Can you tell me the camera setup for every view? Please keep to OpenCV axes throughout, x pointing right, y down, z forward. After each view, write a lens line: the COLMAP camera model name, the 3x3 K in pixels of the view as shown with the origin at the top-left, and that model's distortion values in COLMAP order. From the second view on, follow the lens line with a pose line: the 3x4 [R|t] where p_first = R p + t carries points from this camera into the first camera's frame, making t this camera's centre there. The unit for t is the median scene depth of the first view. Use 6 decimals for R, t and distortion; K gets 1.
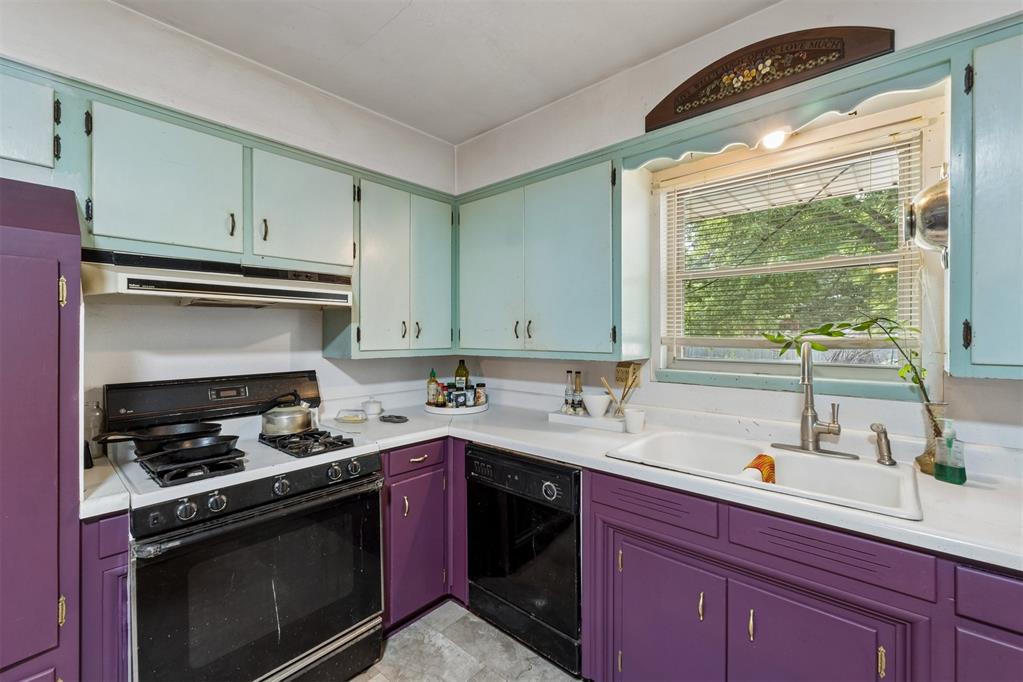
lens RADIAL K [[427.1, 0, 510.3], [0, 427.1, 334.5], [0, 0, 1]] dist [0.000419, -0.000127]
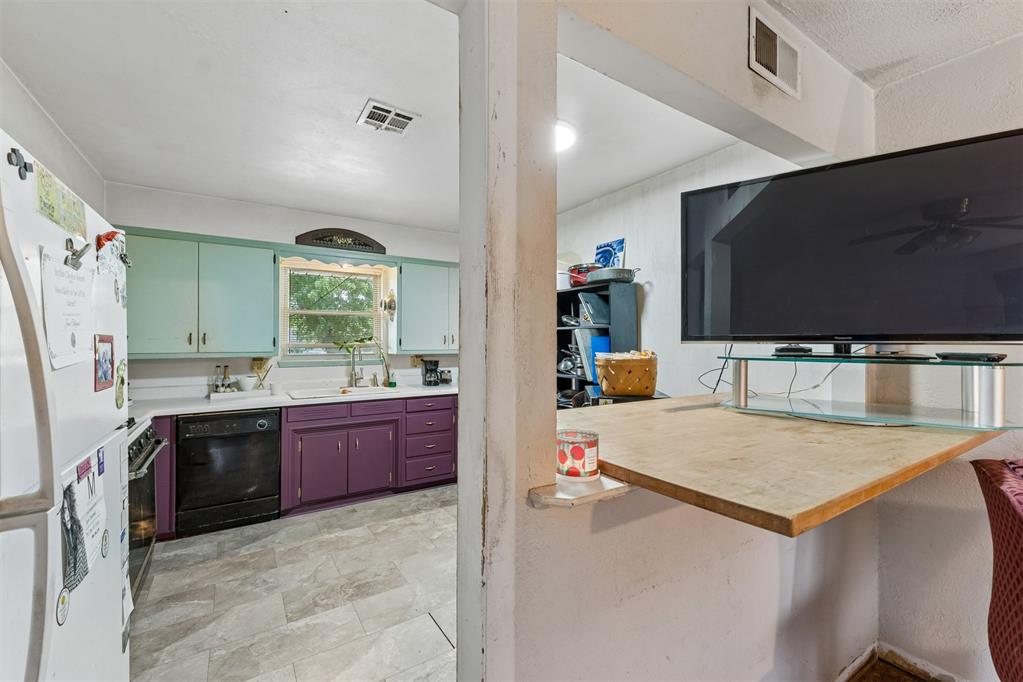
lens RADIAL K [[428.3, 0, 511.3], [0, 428.3, 345.8], [0, 0, 1]] dist [0.001000, 0.000497]
pose [[0.269662, -0.006907, 0.962930, -1.433921], [-0.000345, 0.999974, 0.007269, 0.002425], [-0.962955, -0.002293, 0.269653, -0.574874]]
